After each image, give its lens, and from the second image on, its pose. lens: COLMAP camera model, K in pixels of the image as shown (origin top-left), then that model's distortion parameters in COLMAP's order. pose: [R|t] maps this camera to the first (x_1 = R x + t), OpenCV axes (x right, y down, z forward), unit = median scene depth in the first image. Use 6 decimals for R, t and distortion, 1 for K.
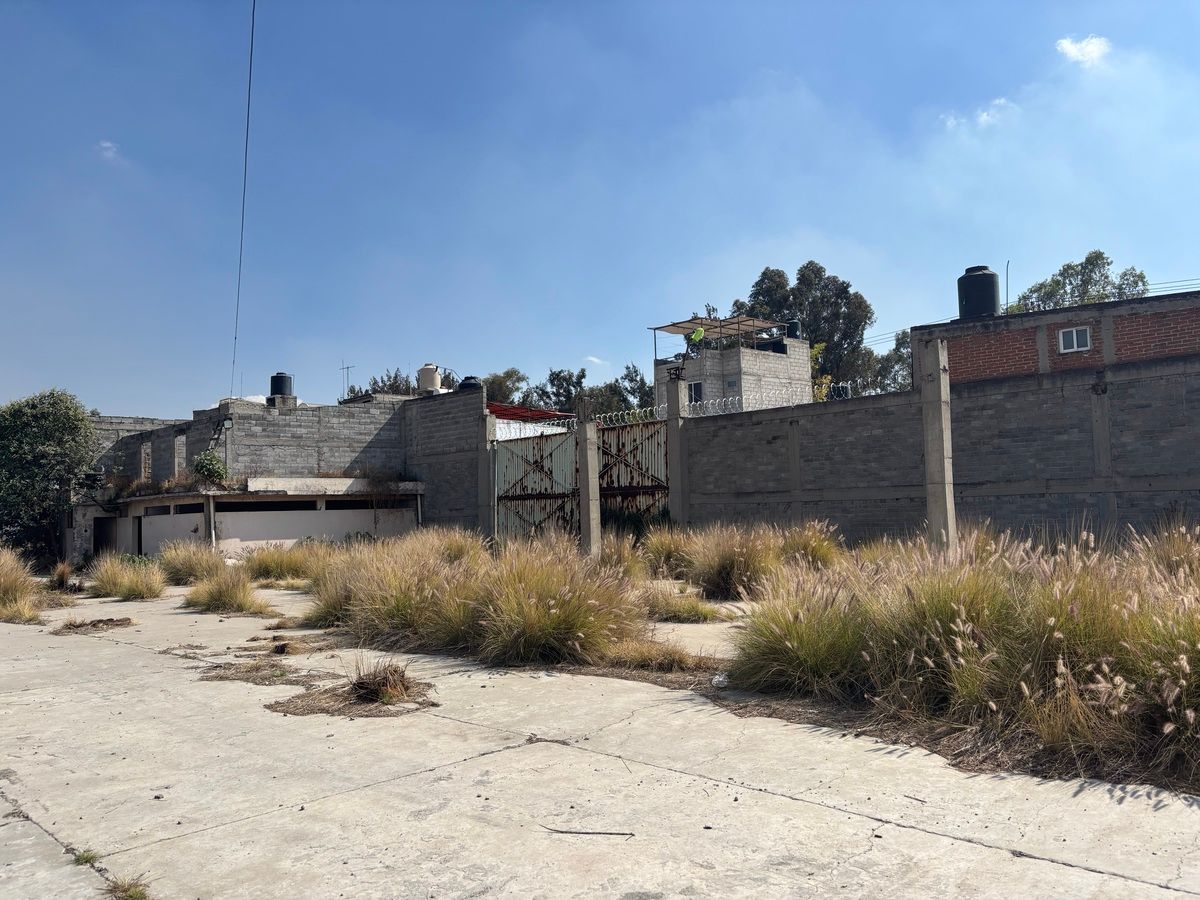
lens RADIAL K [[918.3, 0, 600.0], [0, 918.3, 450.0], [0, 0, 1]] dist [0.008369, -0.002450]
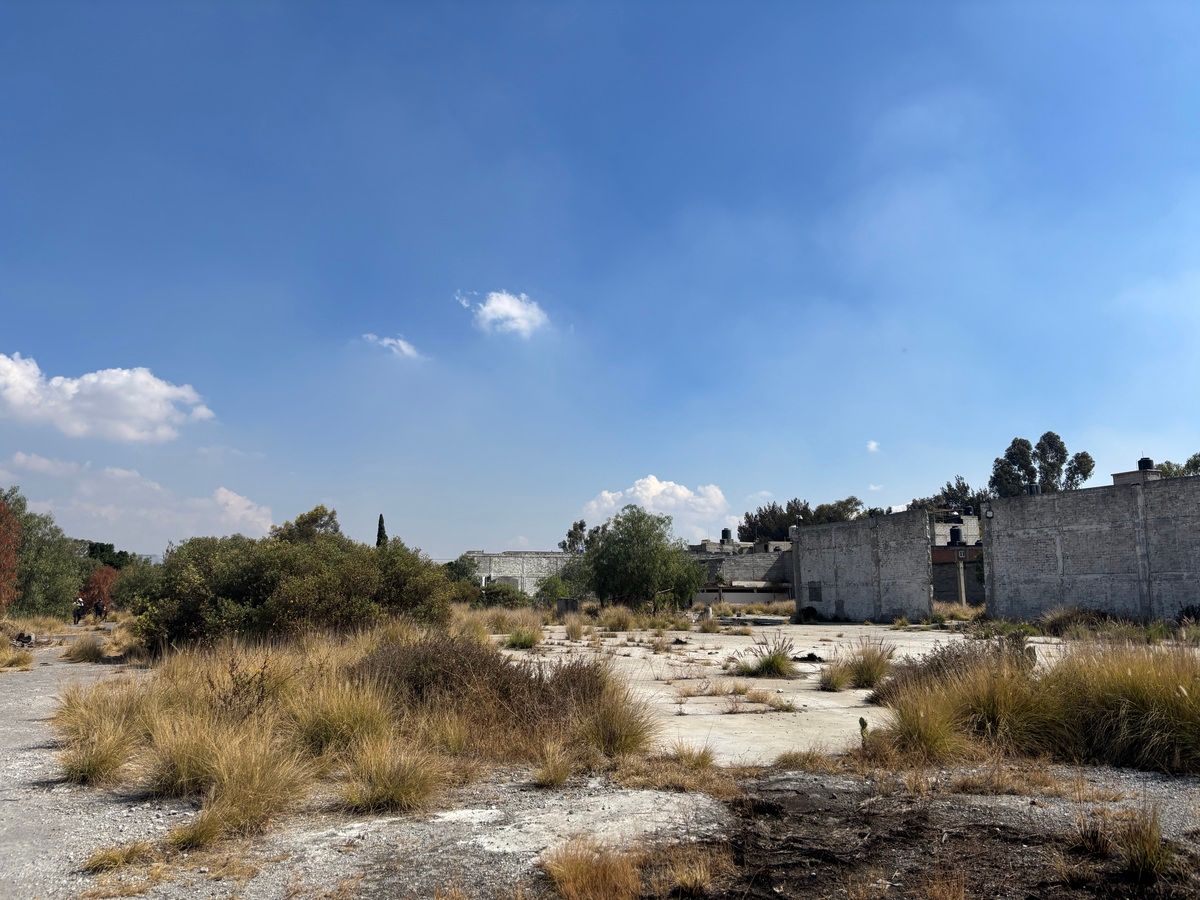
lens RADIAL K [[918.3, 0, 600.0], [0, 918.3, 450.0], [0, 0, 1]] dist [0.008369, -0.002450]
pose [[0.922444, -0.031874, -0.384813, 0.383544], [-0.001265, 0.996332, -0.085558, -0.138525], [0.386128, 0.079409, 0.919021, -1.942741]]
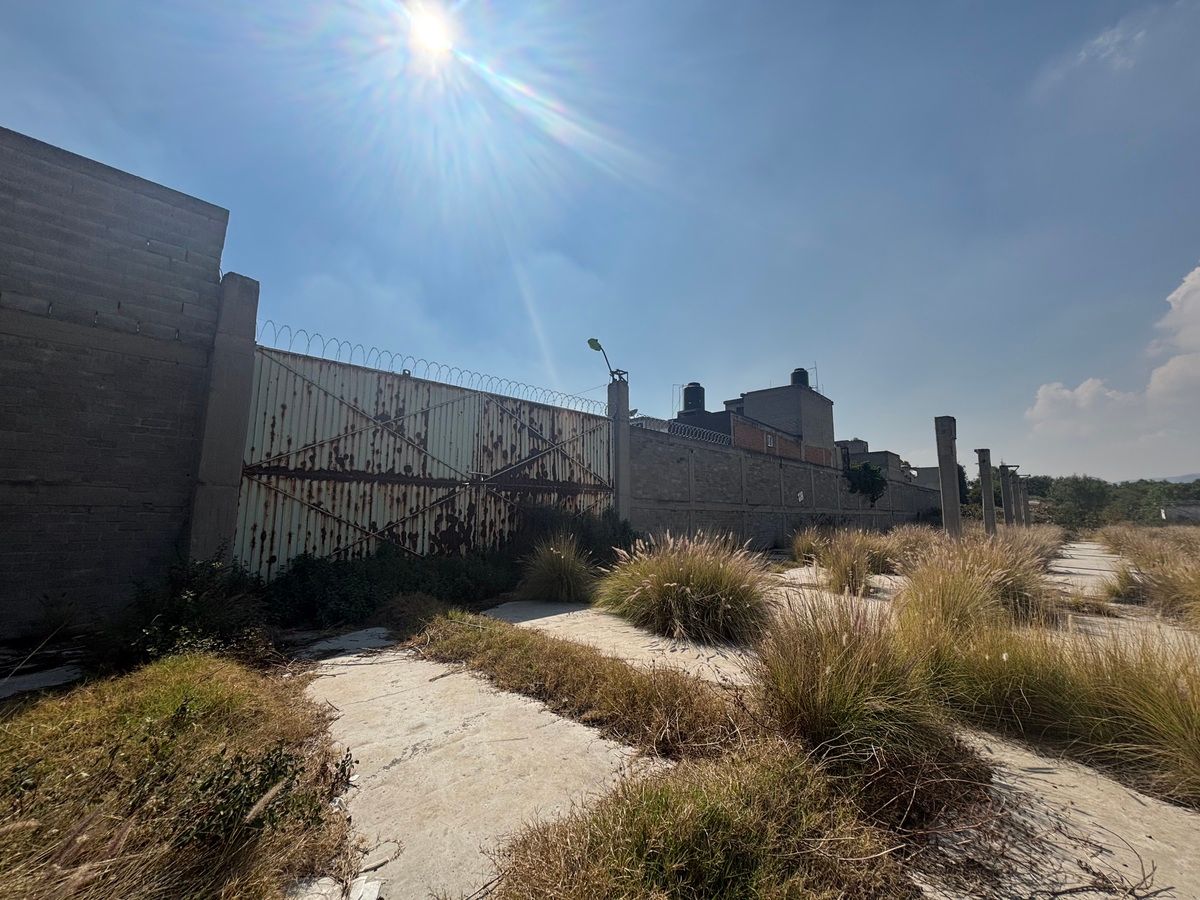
lens RADIAL K [[486.9, 0, 600.0], [0, 486.9, 450.0], [0, 0, 1]] dist [0.000527, 0.000002]
pose [[-0.034946, 0.160616, 0.986398, -0.387977], [-0.074263, 0.983855, -0.162833, 0.076183], [-0.996626, -0.078943, -0.022454, 0.923836]]
